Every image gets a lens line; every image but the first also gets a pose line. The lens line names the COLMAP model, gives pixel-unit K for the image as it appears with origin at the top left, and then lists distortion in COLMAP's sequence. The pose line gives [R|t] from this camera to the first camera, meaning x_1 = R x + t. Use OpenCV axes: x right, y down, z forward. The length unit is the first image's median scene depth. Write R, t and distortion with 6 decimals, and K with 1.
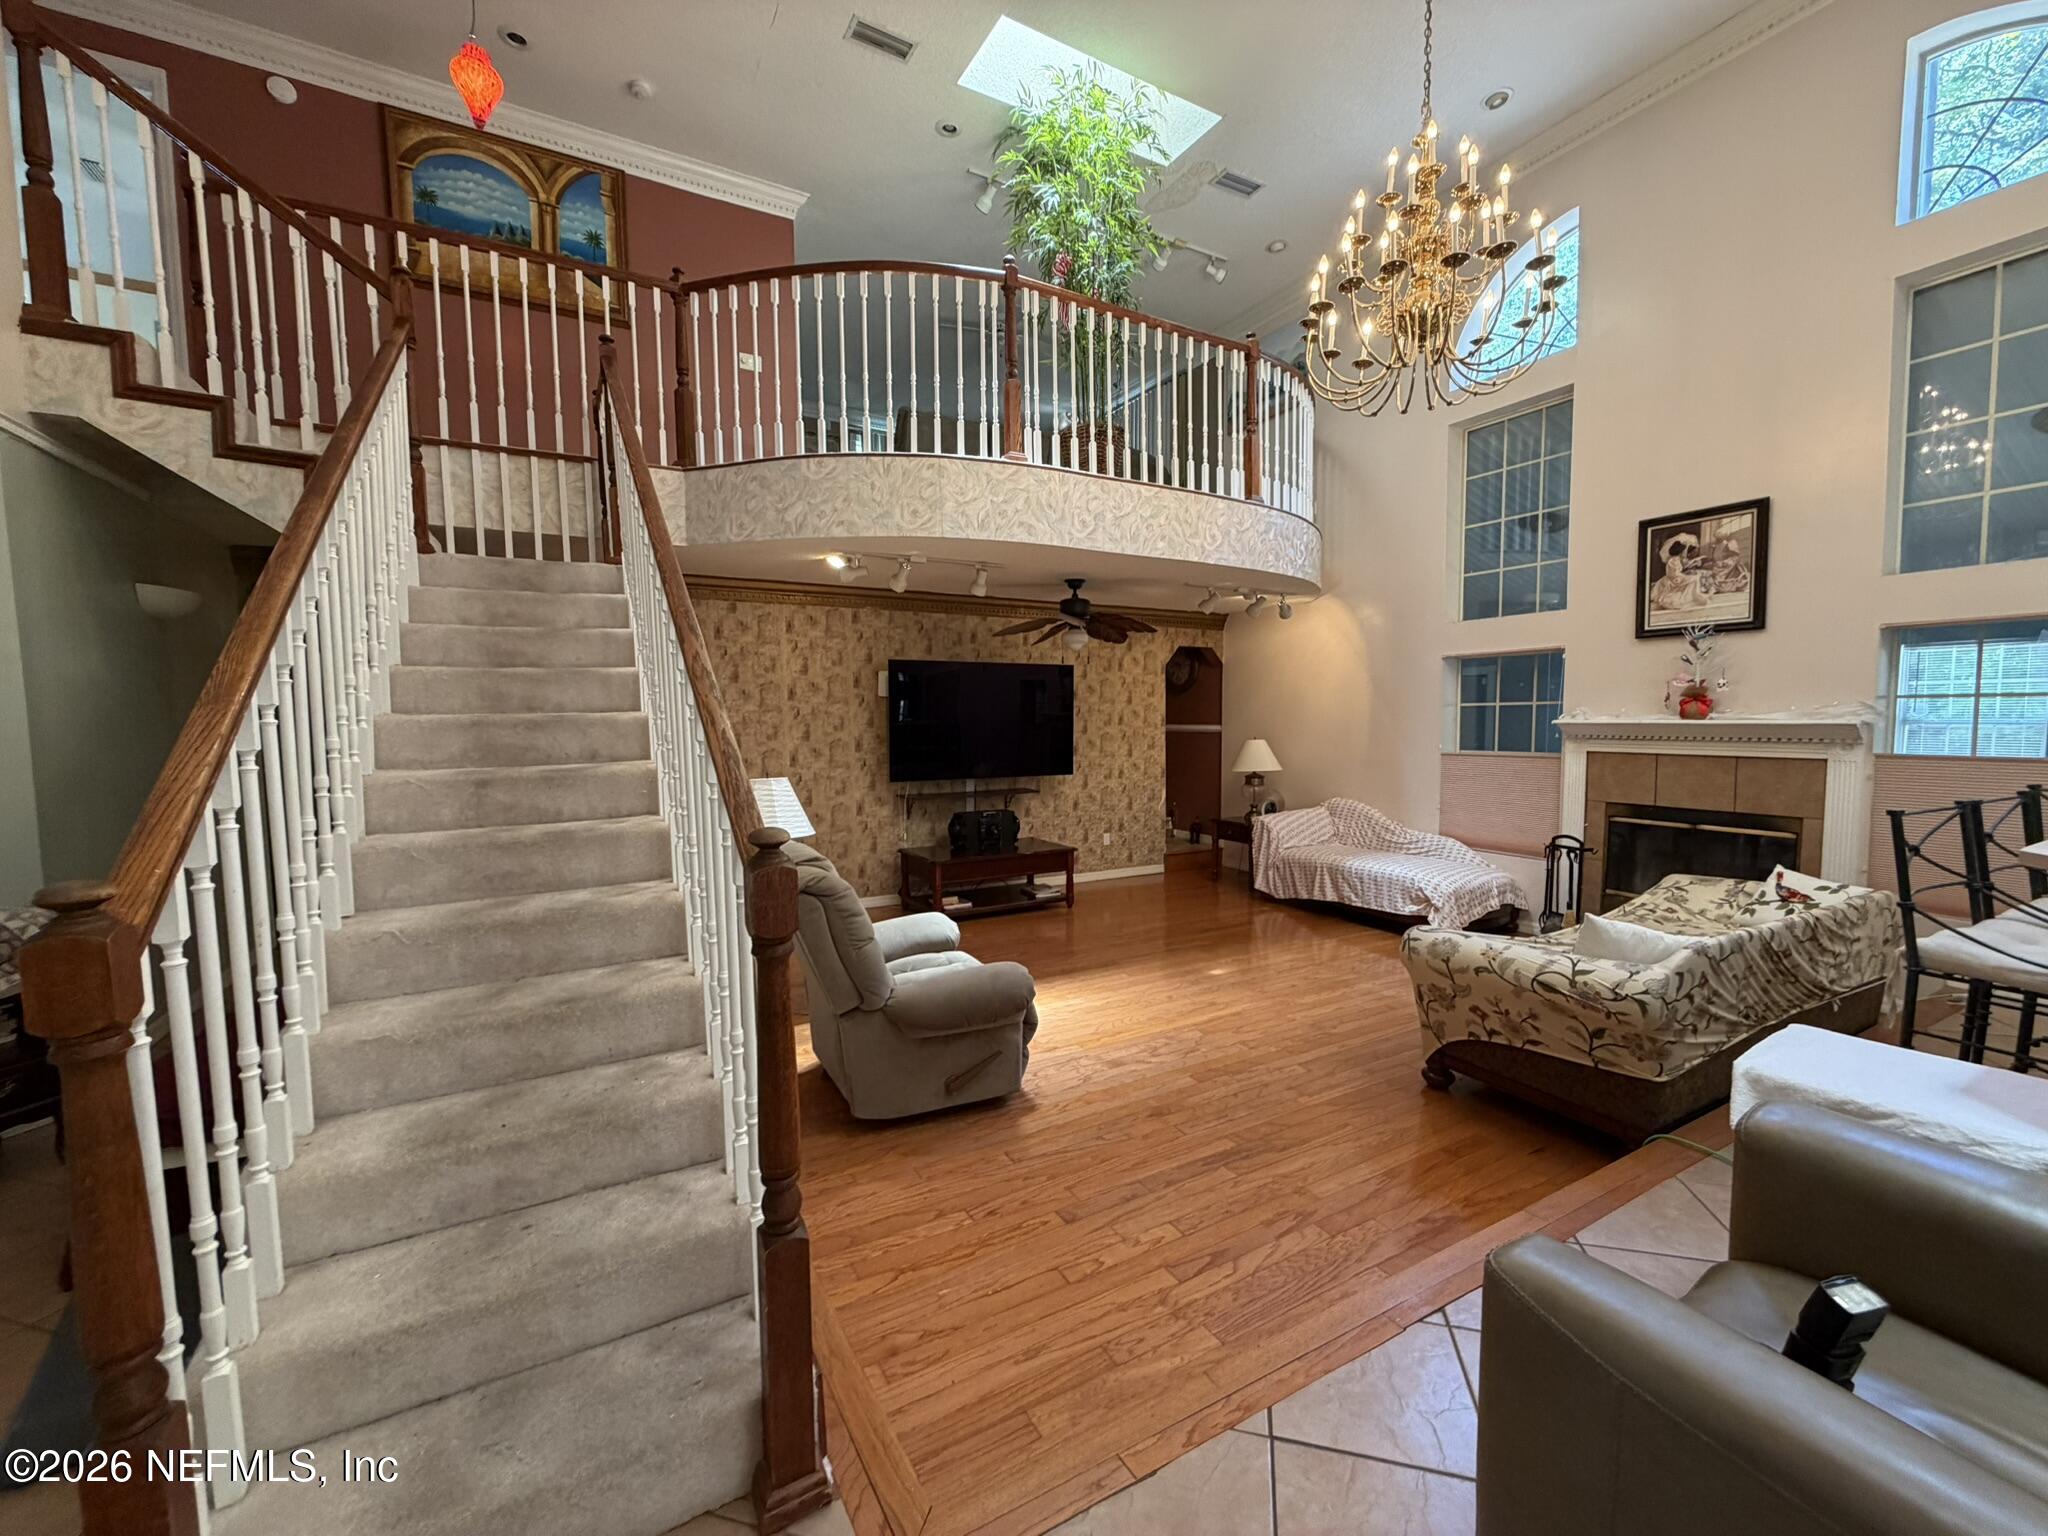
lens RADIAL K [[819.5, 0, 1024.0], [0, 819.5, 771.7], [0, 0, 1]] dist [0.000247, 0.000488]
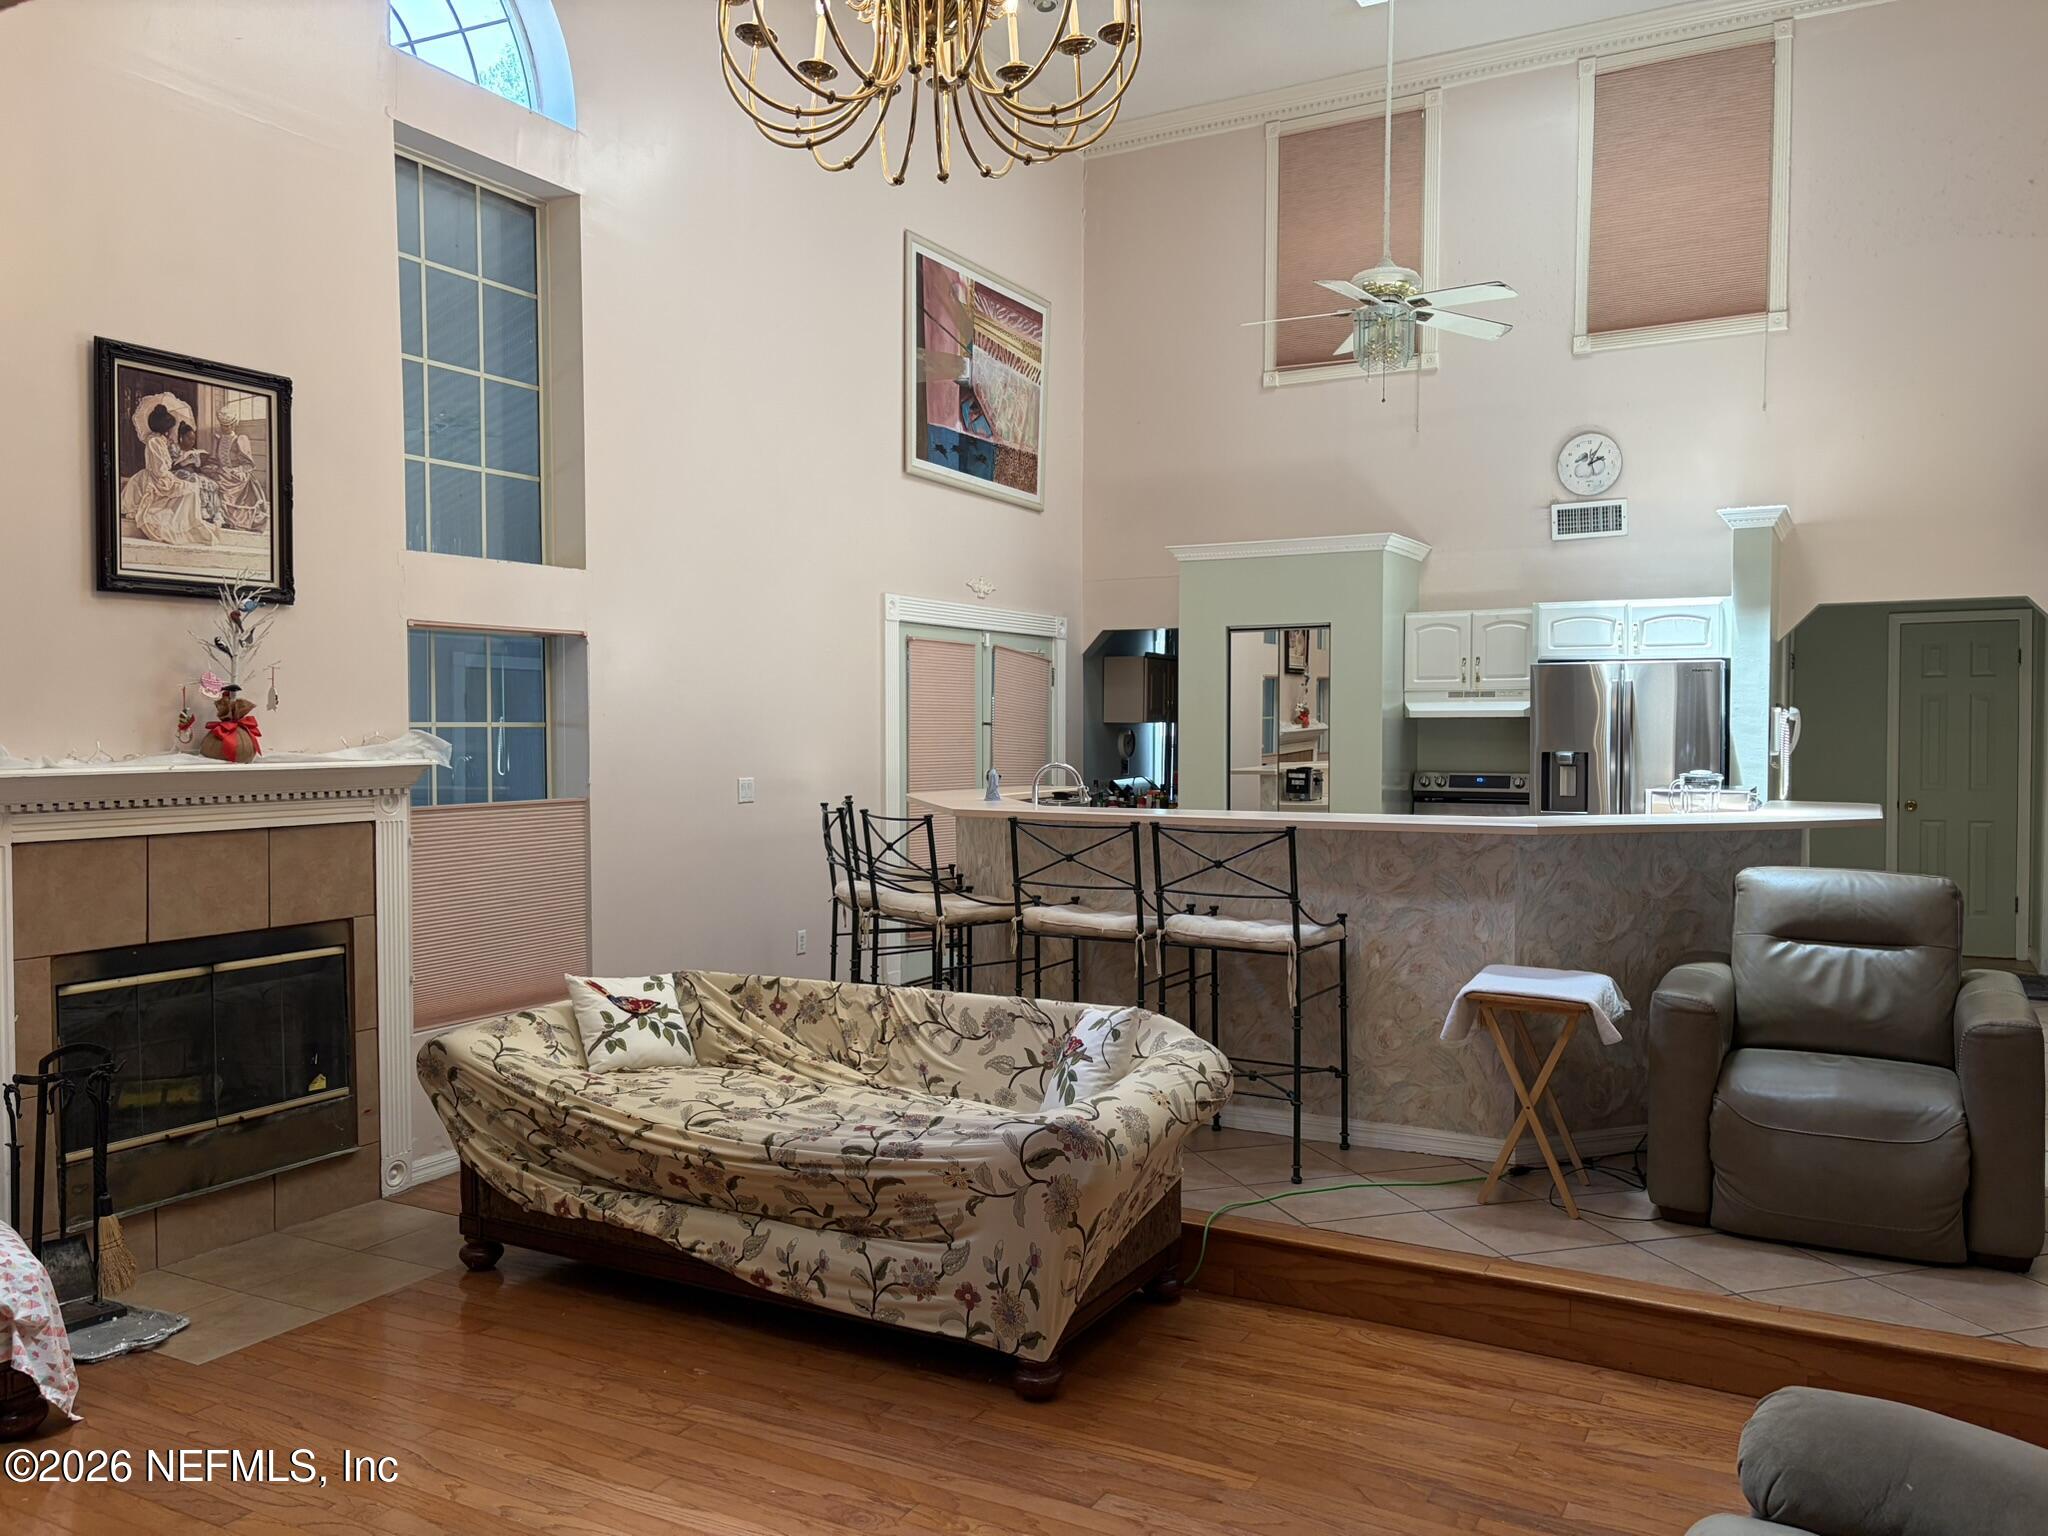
lens RADIAL K [[1555.9, 0, 1025.7], [0, 1555.9, 767.1], [0, 0, 1]] dist [0.028911, -0.002467]
pose [[-0.526379, -0.015649, 0.850106, -0.300003], [0.064132, 0.996252, 0.058049, -0.086859], [-0.847828, 0.085075, -0.523402, 1.103177]]
